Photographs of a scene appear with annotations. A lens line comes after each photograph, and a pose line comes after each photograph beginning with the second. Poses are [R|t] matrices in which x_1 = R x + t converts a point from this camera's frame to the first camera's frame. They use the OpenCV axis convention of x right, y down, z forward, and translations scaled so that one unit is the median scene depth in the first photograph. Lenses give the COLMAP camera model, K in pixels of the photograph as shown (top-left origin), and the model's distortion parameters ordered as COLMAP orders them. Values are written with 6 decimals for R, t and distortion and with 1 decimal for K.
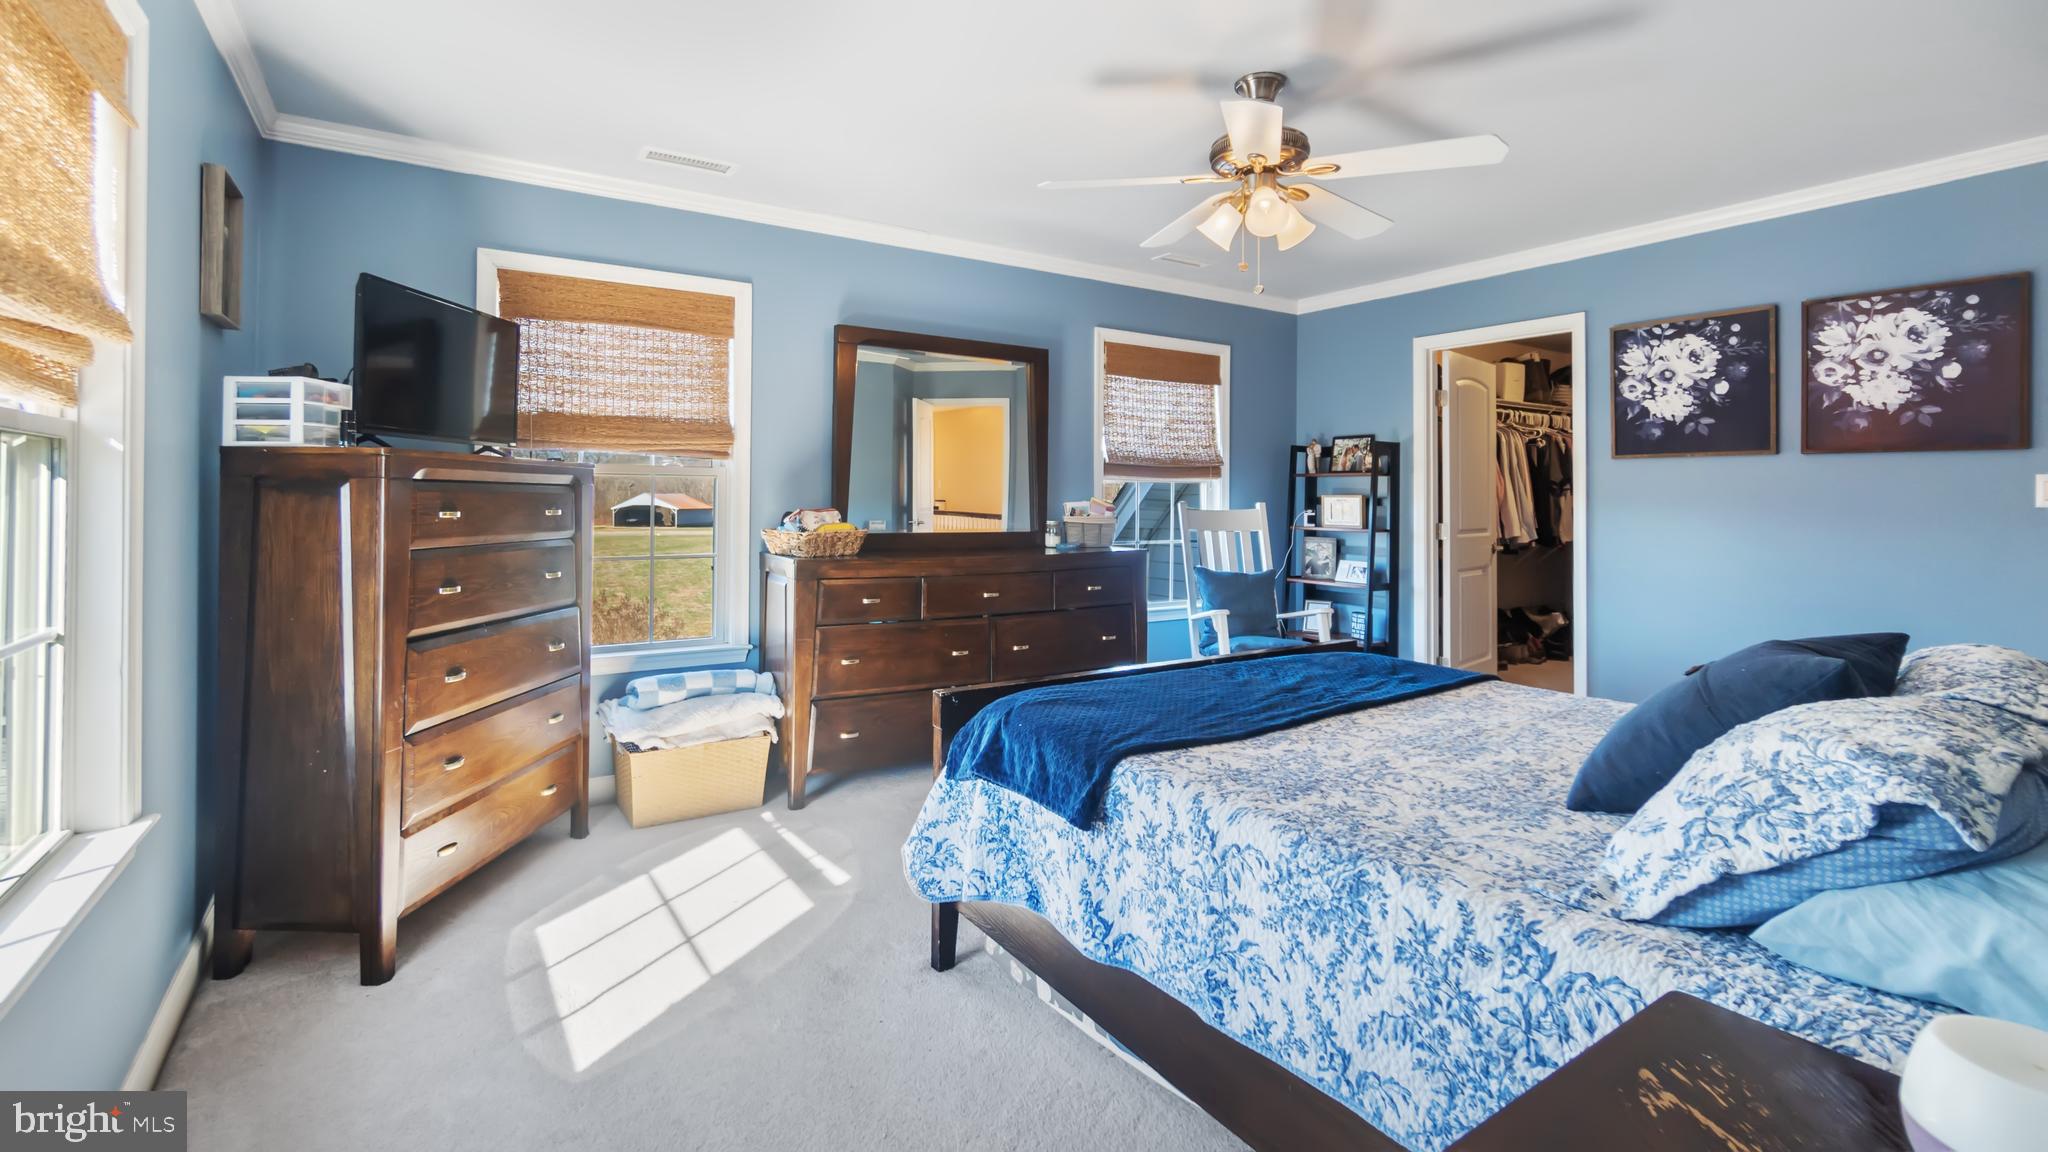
lens RADIAL K [[906.2, 0, 1023.5], [0, 906.2, 488.6], [0, 0, 1]] dist [-0.002489, -0.000091]
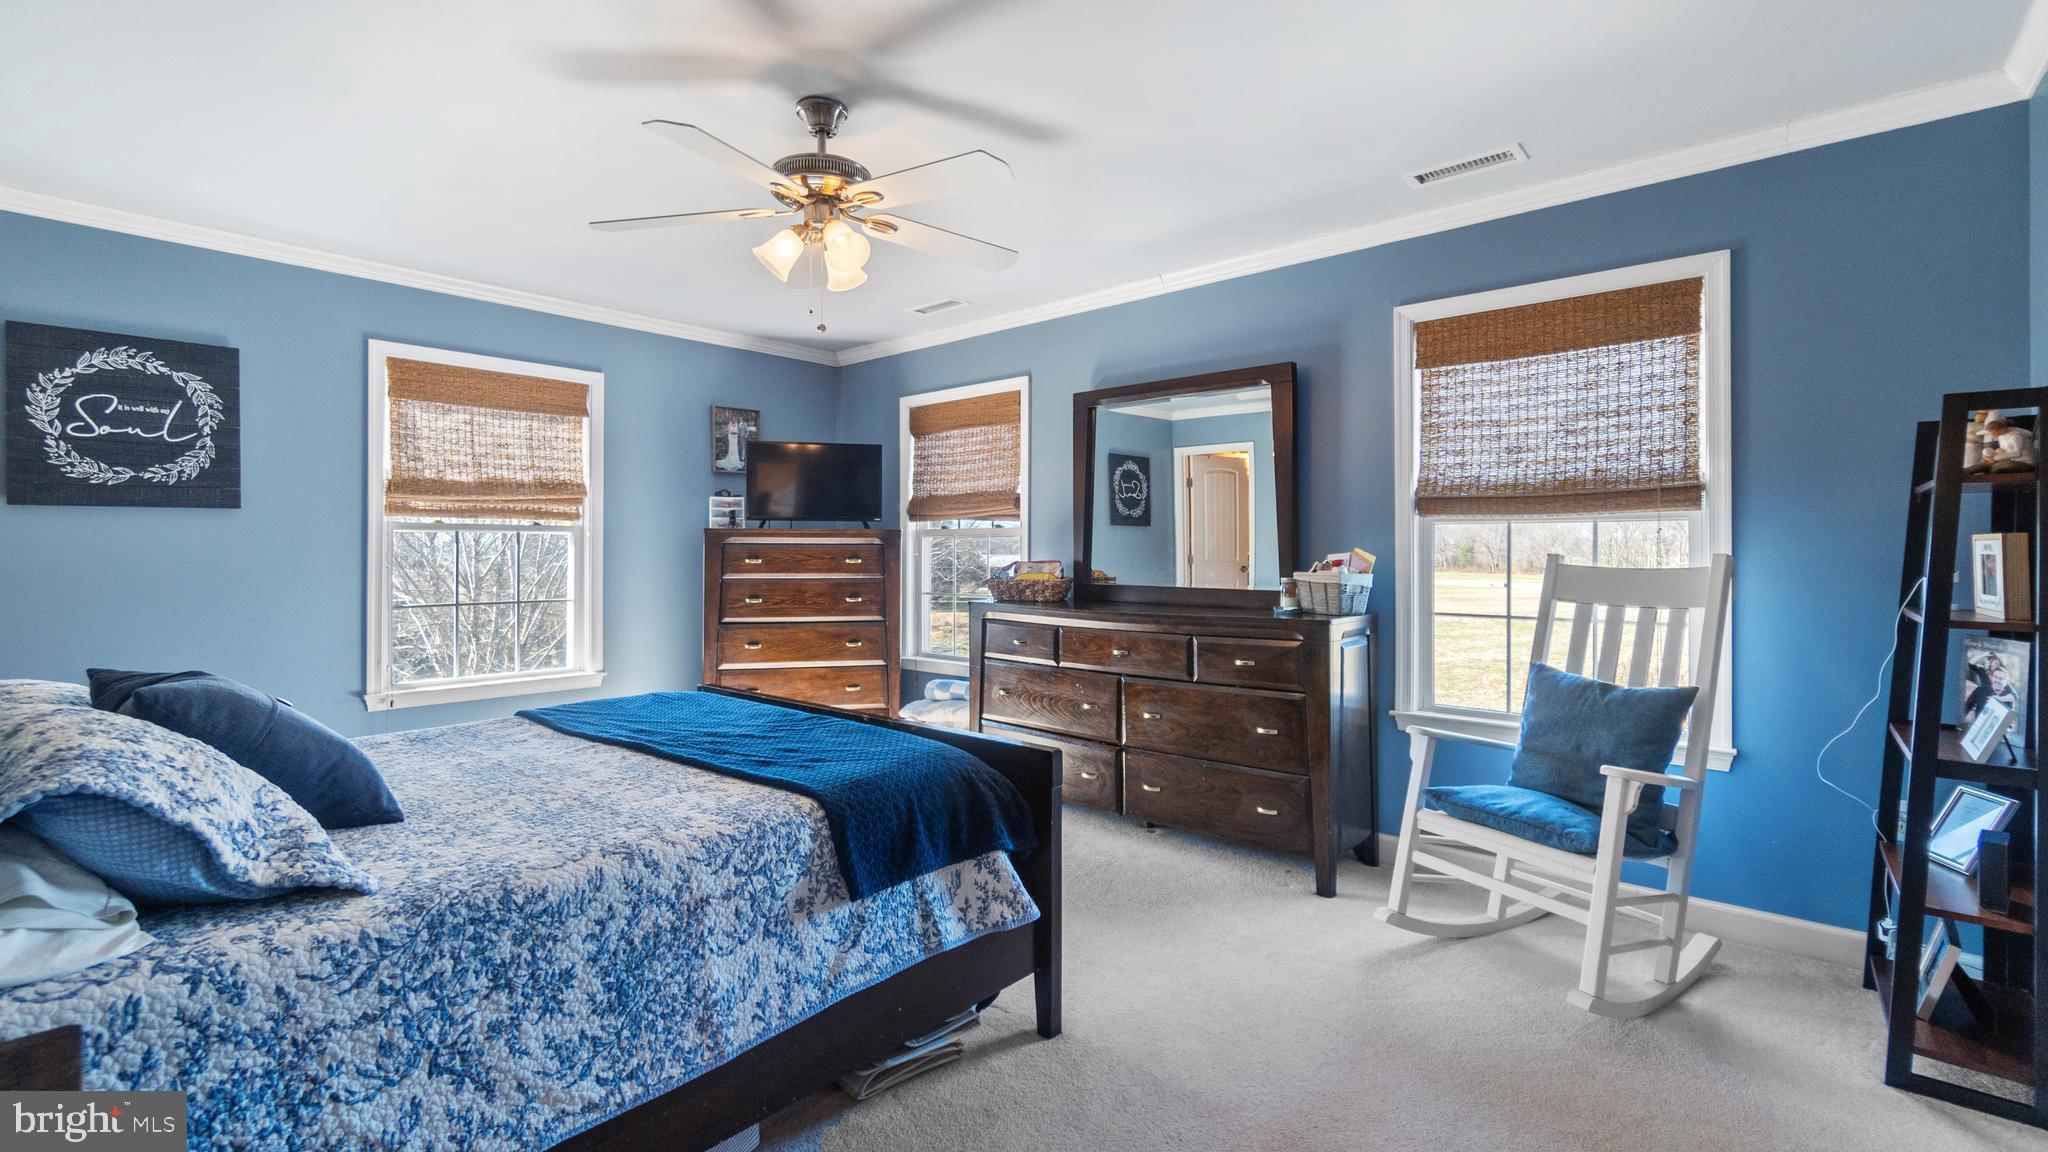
lens RADIAL K [[904.3, 0, 1012.2], [0, 904.3, 550.3], [0, 0, 1]] dist [-0.003100, 0.000044]
pose [[0.255721, -0.008870, -0.966710, 0.868233], [0.011475, 0.999915, -0.006139, 0.015759], [0.966682, -0.009523, 0.255802, 0.670470]]
